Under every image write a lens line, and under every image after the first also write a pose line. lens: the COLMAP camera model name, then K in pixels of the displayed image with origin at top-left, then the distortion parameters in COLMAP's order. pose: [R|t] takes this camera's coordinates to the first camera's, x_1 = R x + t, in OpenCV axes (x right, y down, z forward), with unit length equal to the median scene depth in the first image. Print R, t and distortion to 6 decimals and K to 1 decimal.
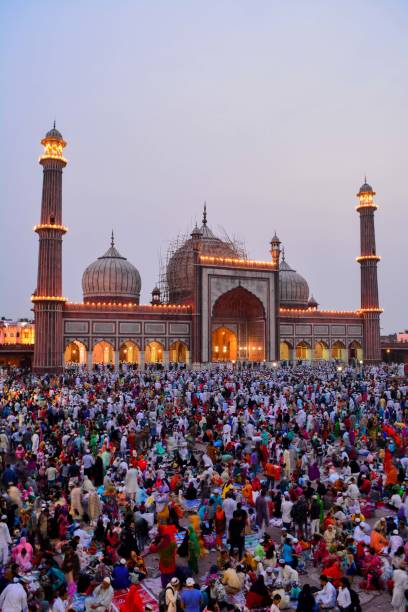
lens RADIAL K [[473.8, 0, 204.0], [0, 473.8, 306.0], [0, 0, 1]] dist [-0.085900, 0.000157]
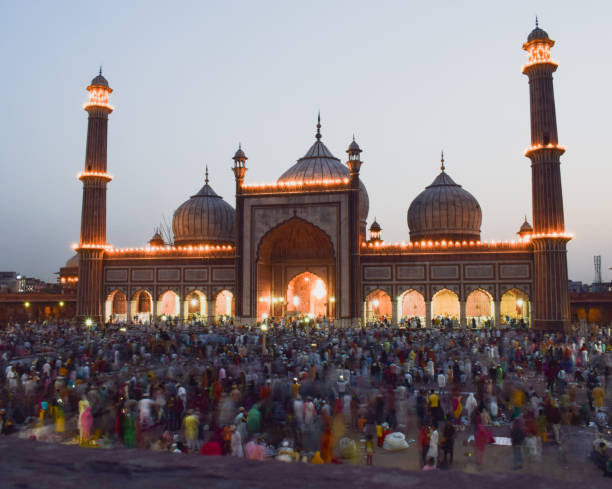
lens RADIAL K [[573.3, 0, 306.0], [0, 573.3, 244.5], [0, 0, 1]] dist [-0.088107, 0.002384]
pose [[0.781258, -0.052222, -0.622019, 0.634959], [0.047190, 0.998584, -0.024566, 0.024609], [0.622421, -0.010161, 0.782616, 0.284535]]
